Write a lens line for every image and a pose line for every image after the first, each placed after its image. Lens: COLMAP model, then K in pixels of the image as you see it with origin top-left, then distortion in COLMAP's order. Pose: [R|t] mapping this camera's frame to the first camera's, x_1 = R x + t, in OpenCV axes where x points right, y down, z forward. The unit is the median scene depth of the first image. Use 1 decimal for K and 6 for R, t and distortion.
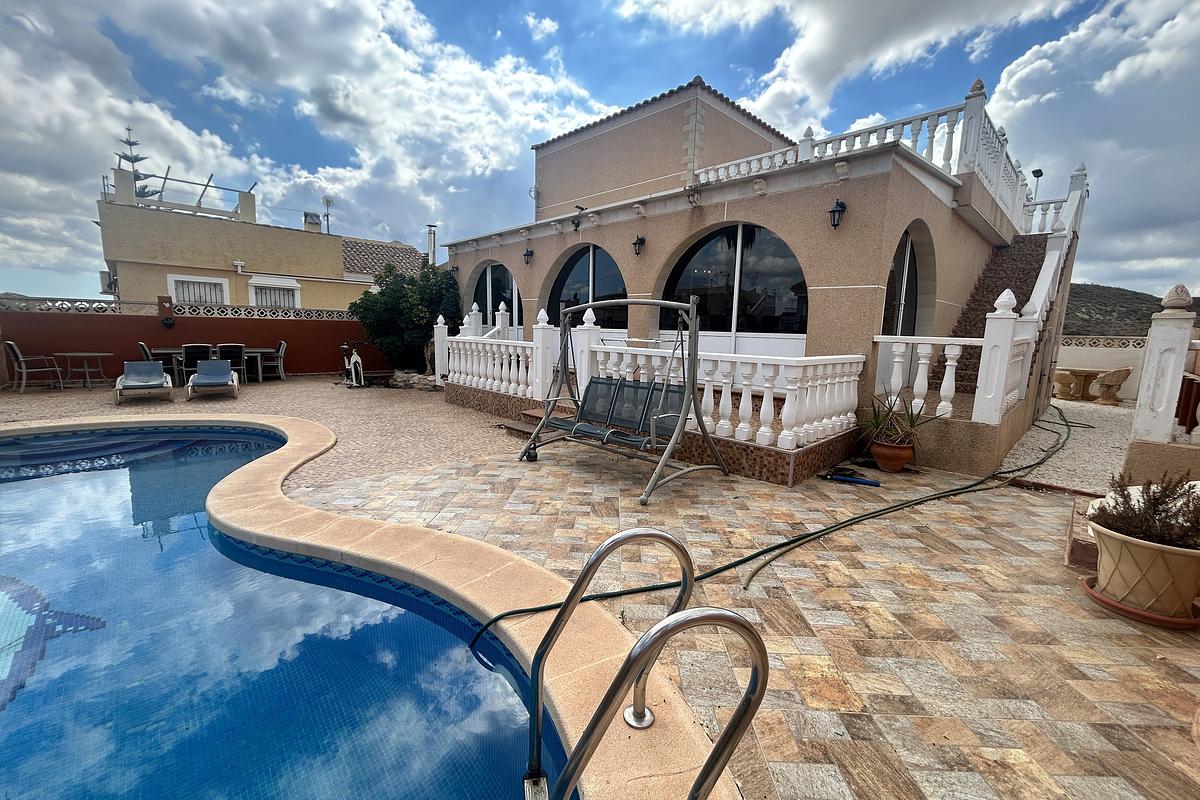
lens RADIAL K [[470.2, 0, 600.0], [0, 470.2, 400.0], [0, 0, 1]] dist [0.009758, 0.000046]
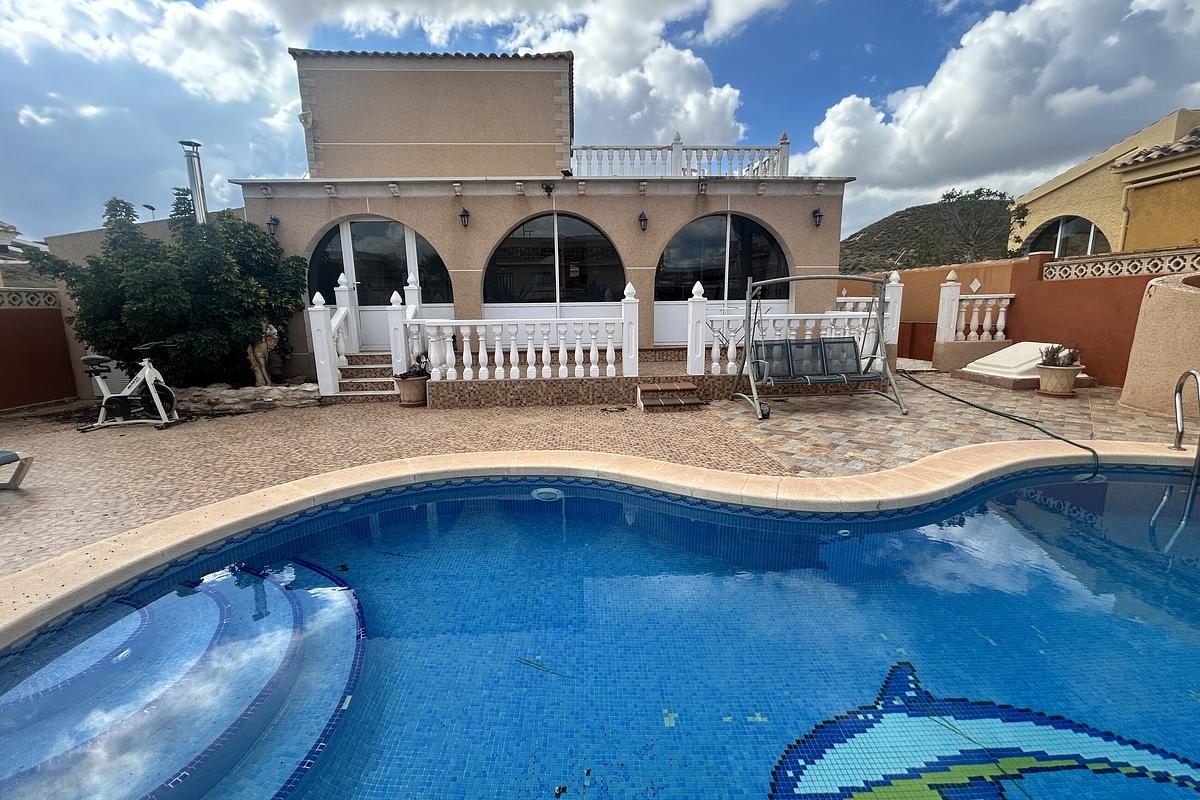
lens RADIAL K [[484.0, 0, 600.0], [0, 484.0, 400.0], [0, 0, 1]] dist [-0.002076, 0.000075]
pose [[0.674451, -0.184199, 0.714974, -0.908060], [0.145824, 0.982537, 0.115573, -0.077619], [-0.723776, 0.026312, 0.689533, 0.349606]]
